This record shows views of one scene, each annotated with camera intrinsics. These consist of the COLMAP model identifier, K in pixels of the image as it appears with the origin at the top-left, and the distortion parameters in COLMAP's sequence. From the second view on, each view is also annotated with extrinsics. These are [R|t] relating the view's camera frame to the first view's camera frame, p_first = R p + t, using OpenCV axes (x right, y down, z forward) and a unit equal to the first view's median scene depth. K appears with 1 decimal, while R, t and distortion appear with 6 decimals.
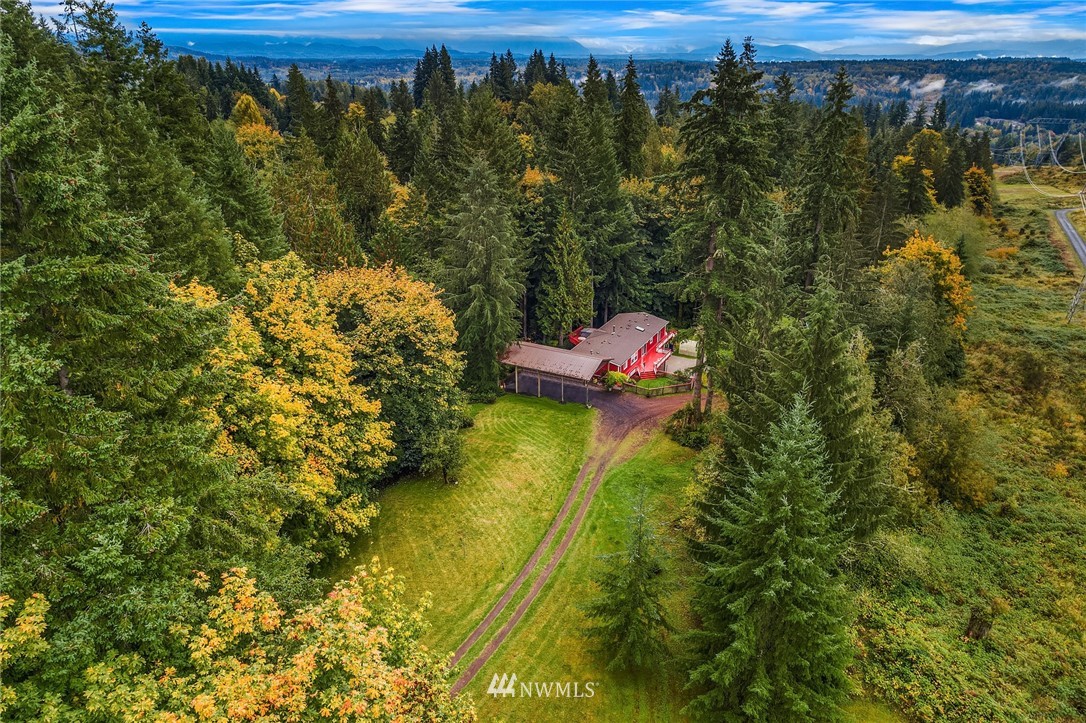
lens RADIAL K [[734.5, 0, 543.4], [0, 734.5, 361.1], [0, 0, 1]] dist [-0.005817, 0.004464]
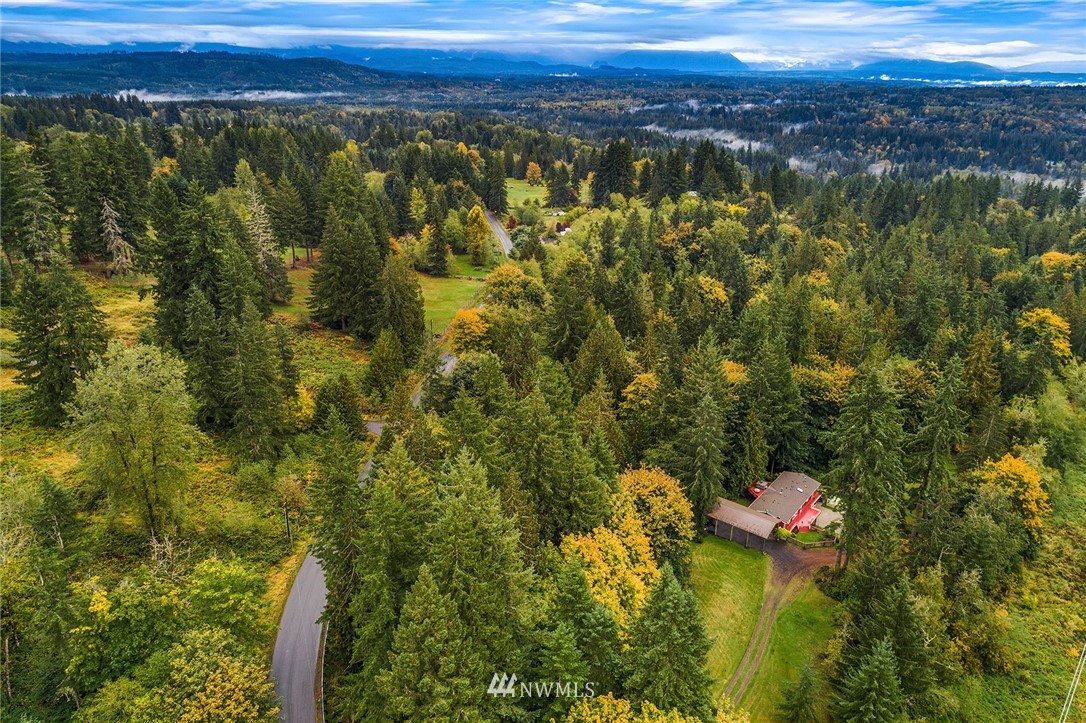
lens RADIAL K [[734.5, 0, 542.3], [0, 734.5, 362.5], [0, 0, 1]] dist [-0.005817, 0.004464]
pose [[0.980987, 0.080624, -0.176535, -0.166906], [-0.082947, 0.996537, -0.005802, -0.311112], [0.175456, 0.020334, 0.984277, -0.654299]]
